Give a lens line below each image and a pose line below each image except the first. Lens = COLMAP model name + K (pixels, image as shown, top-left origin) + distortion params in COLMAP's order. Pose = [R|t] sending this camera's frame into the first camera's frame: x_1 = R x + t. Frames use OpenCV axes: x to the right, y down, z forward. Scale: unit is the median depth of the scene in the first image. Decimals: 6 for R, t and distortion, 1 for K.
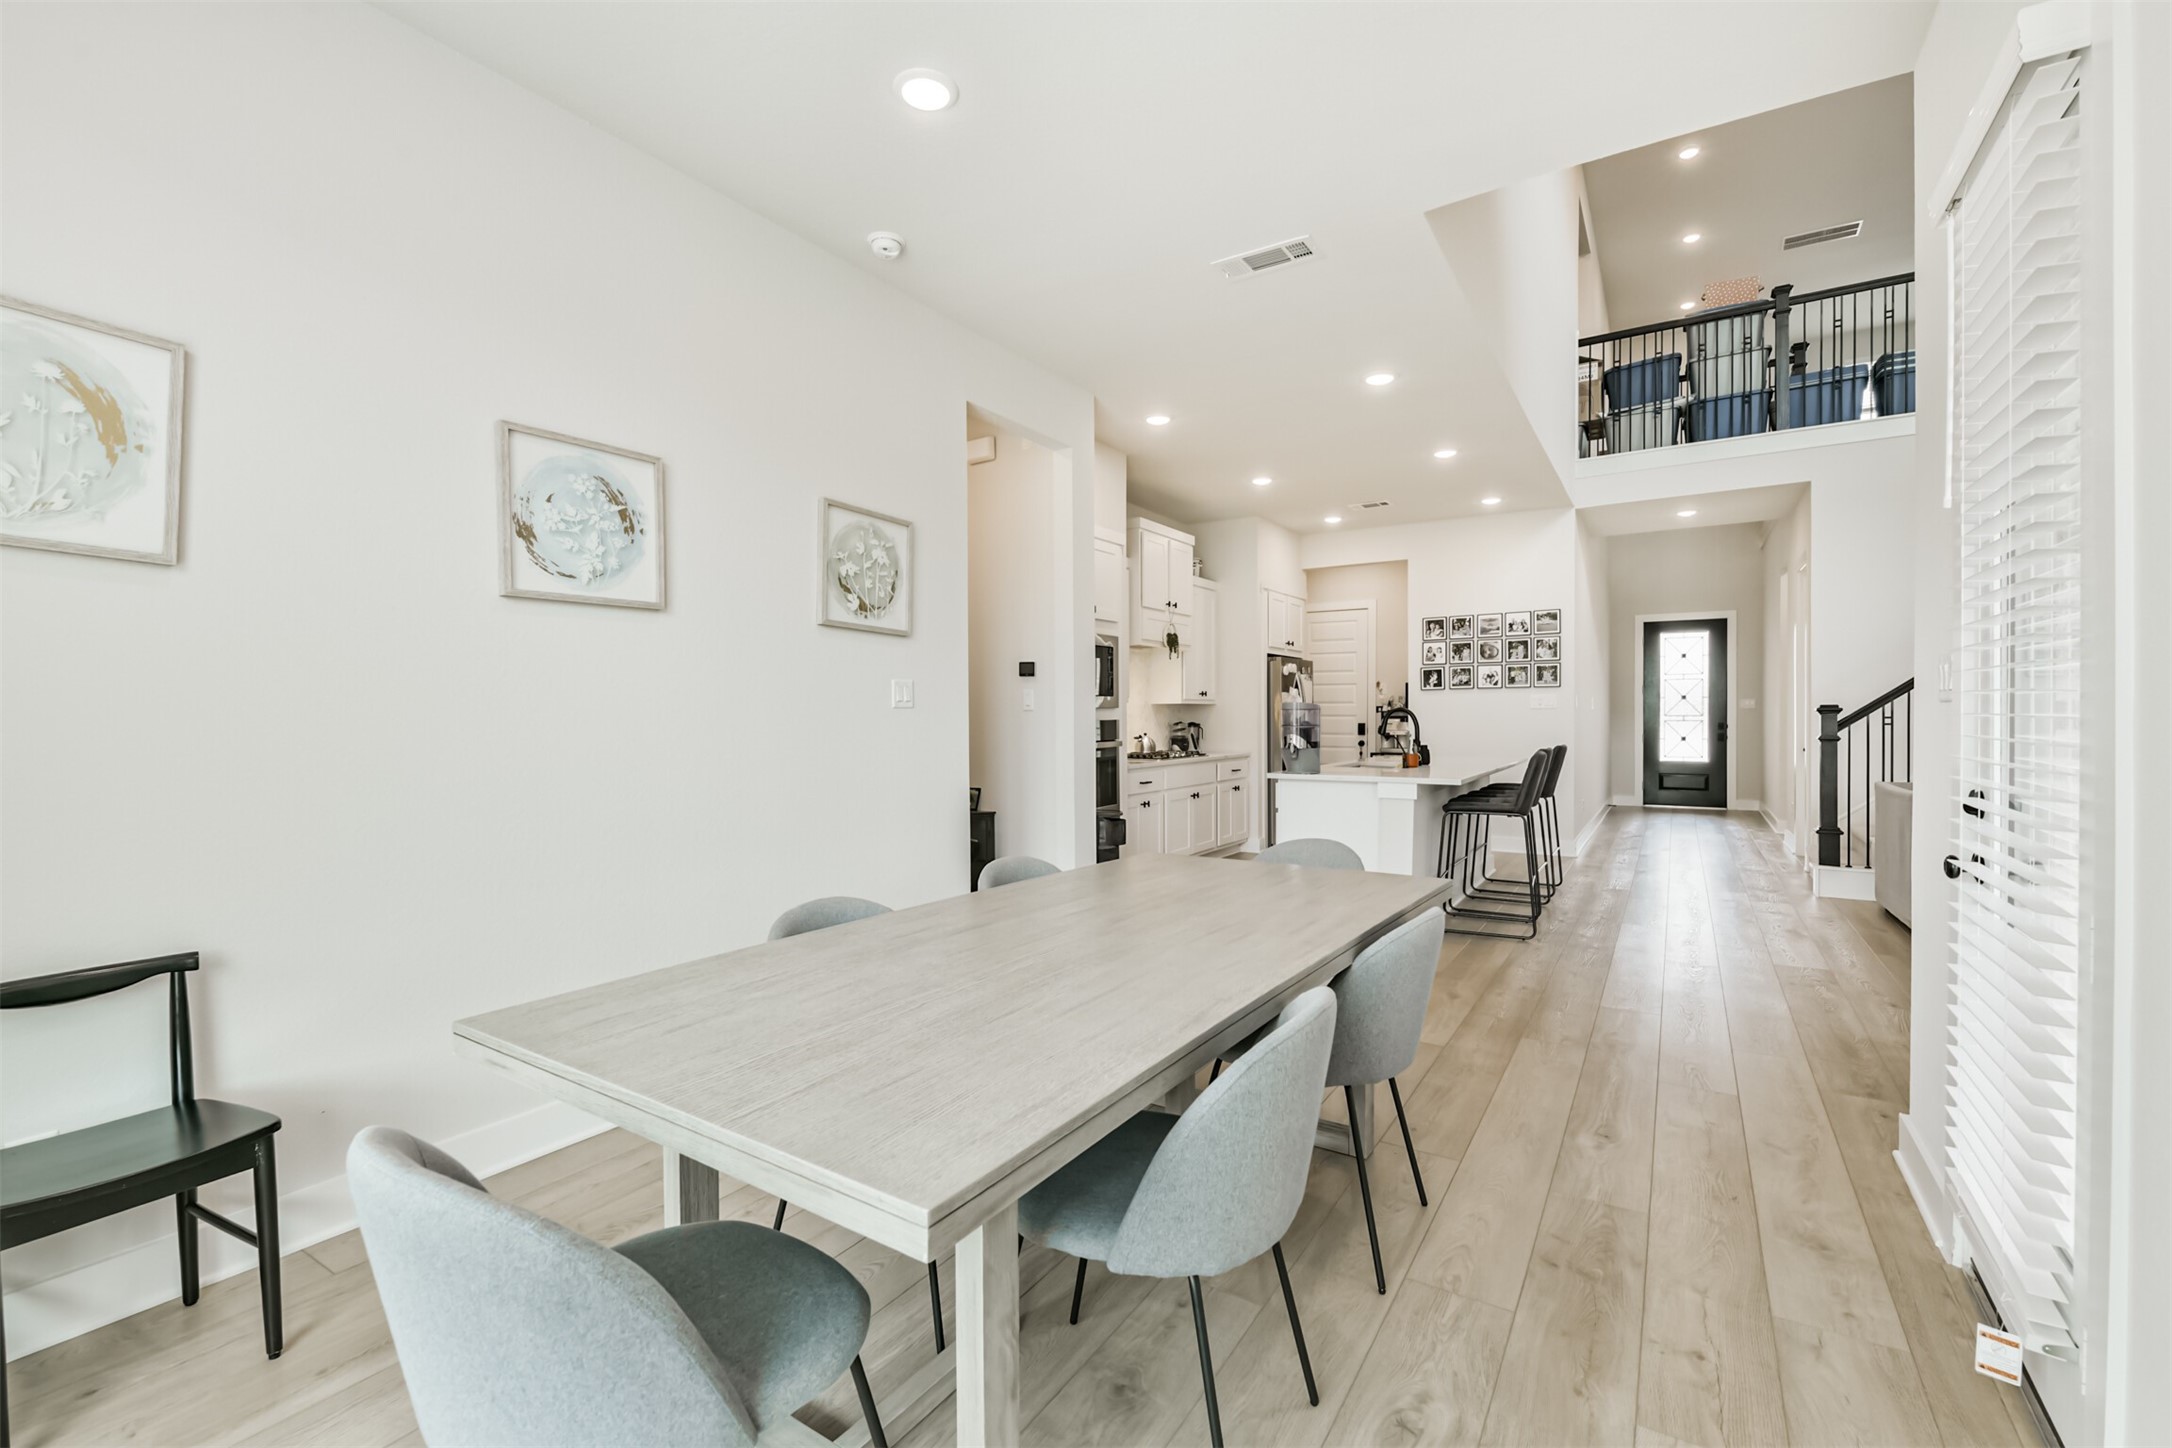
lens RADIAL K [[937.7, 0, 1080.1], [0, 937.7, 728.5], [0, 0, 1]] dist [-0.002322, -0.003192]
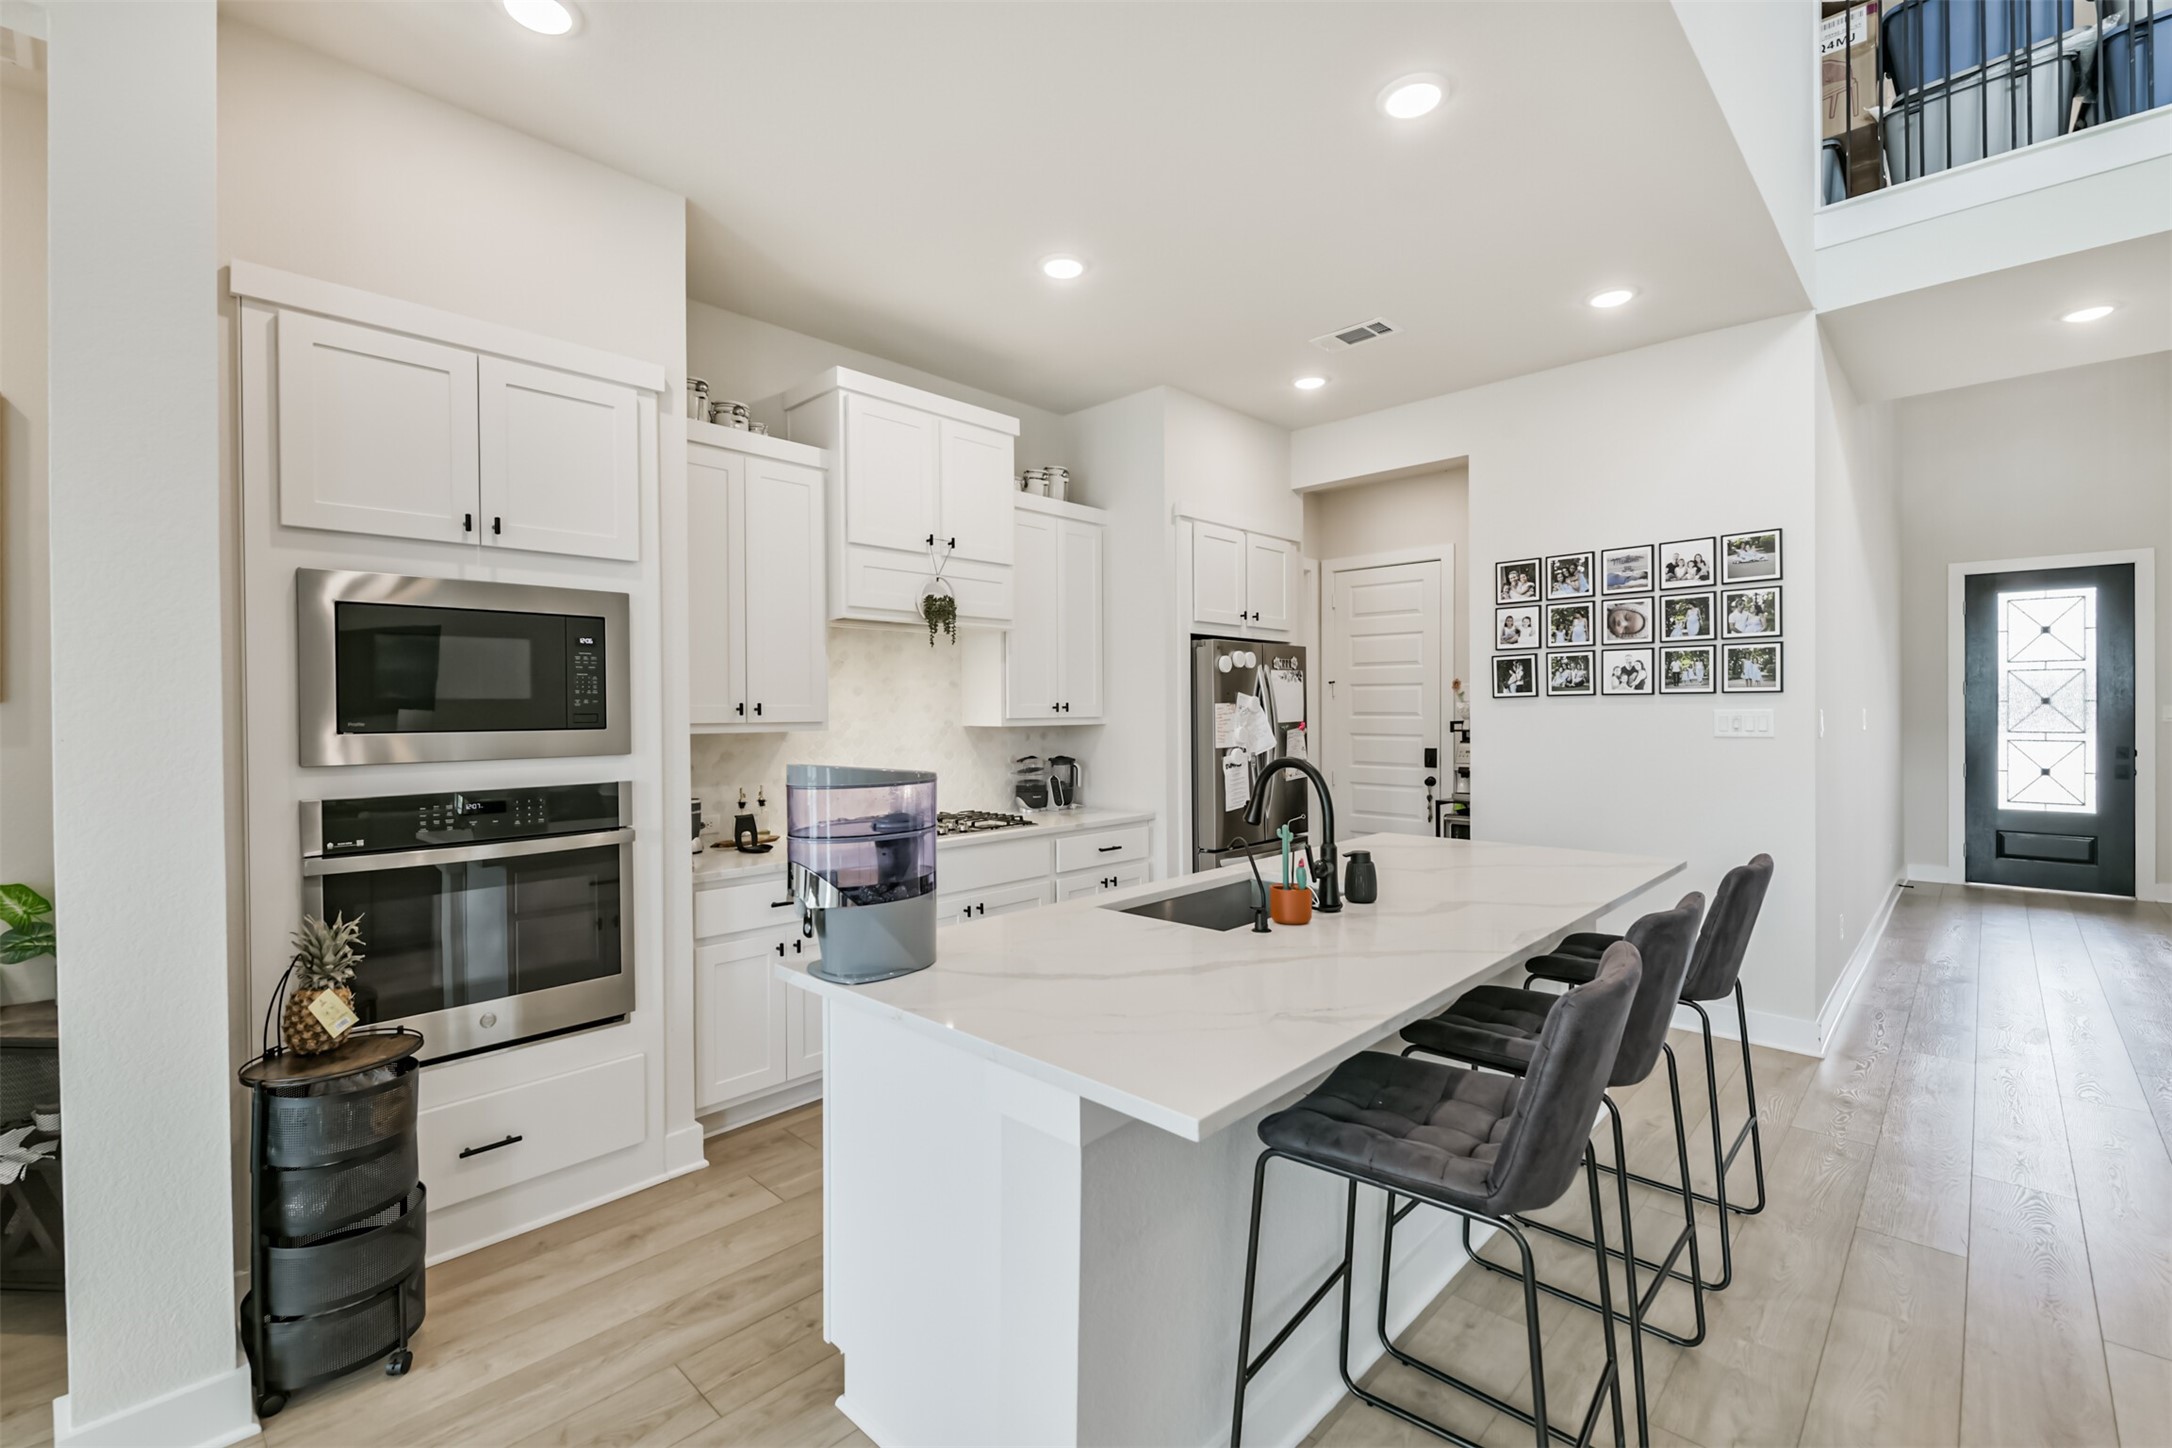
lens RADIAL K [[937.7, 0, 1088.8], [0, 937.7, 713.2], [0, 0, 1]] dist [-0.002322, -0.003192]
pose [[0.980093, 0.000546, -0.198537, 0.251142], [-0.002478, 0.999952, -0.009484, -0.027435], [0.198522, 0.009788, 0.980048, 0.446501]]
